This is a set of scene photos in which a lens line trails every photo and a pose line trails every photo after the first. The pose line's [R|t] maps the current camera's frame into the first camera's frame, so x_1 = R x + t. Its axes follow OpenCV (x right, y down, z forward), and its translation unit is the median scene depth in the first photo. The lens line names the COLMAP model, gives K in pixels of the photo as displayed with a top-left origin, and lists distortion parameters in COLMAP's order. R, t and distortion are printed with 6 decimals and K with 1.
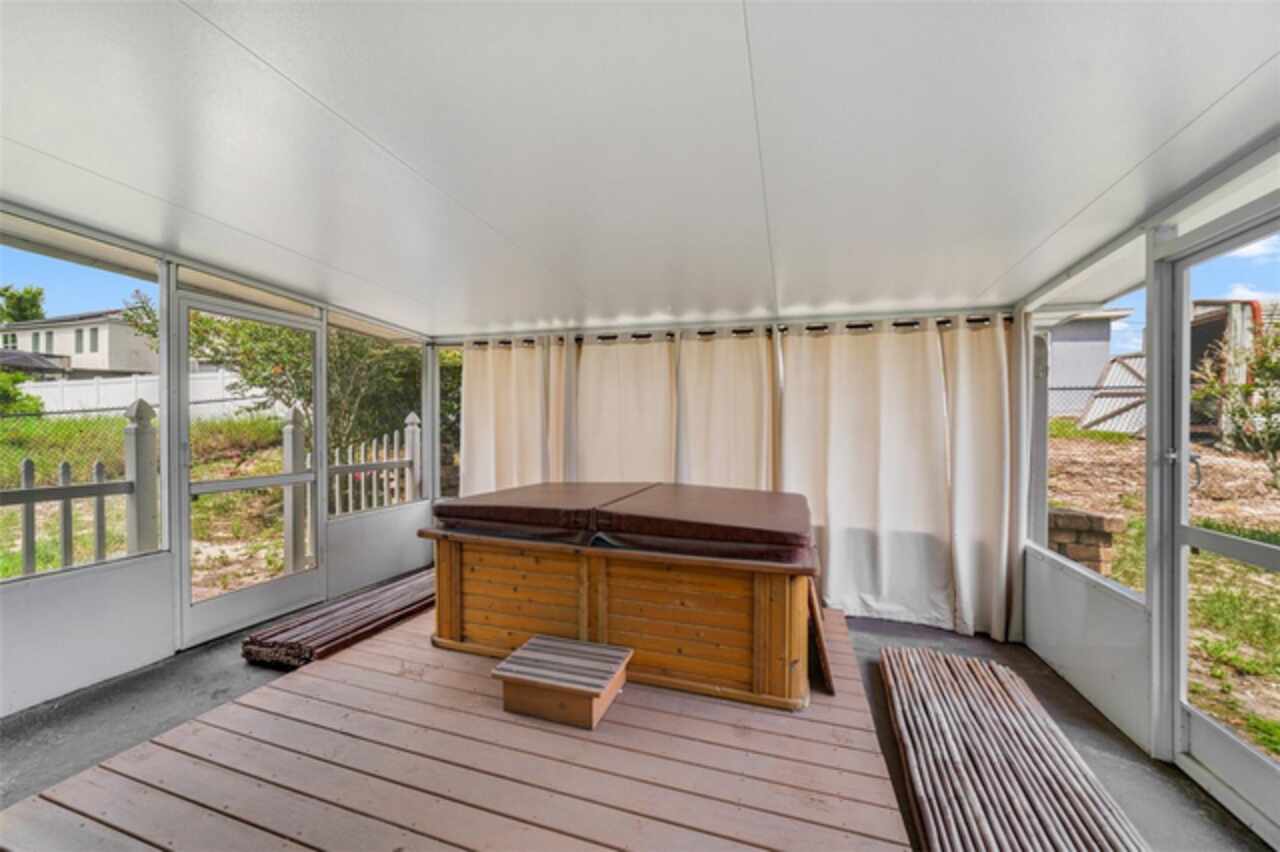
lens RADIAL K [[497.7, 0, 631.3], [0, 497.7, 425.6], [0, 0, 1]] dist [-0.017013, 0.000345]
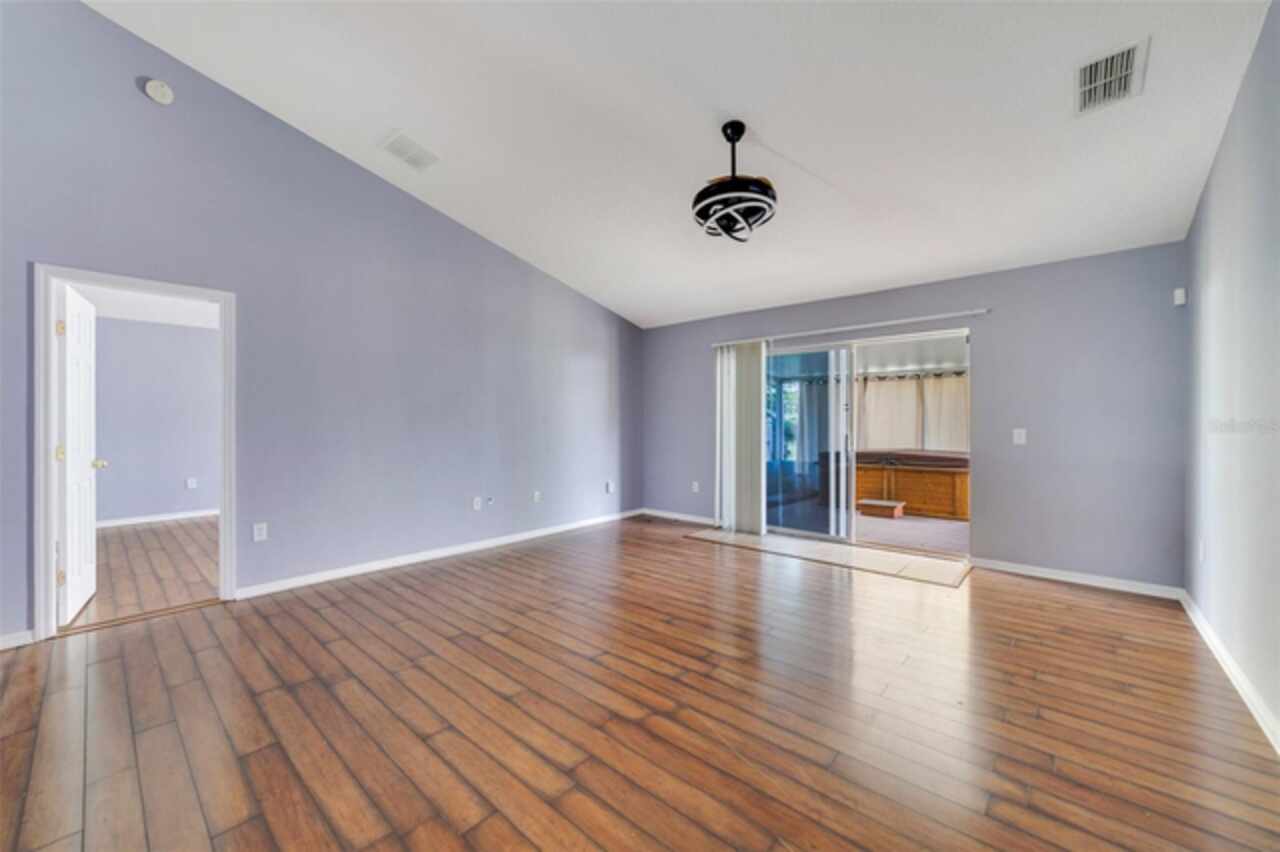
lens RADIAL K [[497.7, 0, 641.8], [0, 497.7, 425.0], [0, 0, 1]] dist [-0.017013, 0.000345]
pose [[0.917509, 0.000335, -0.397714, -0.233614], [-0.000387, 1.000000, -0.000052, 0.017215], [0.397714, 0.000202, 0.917510, -1.990534]]
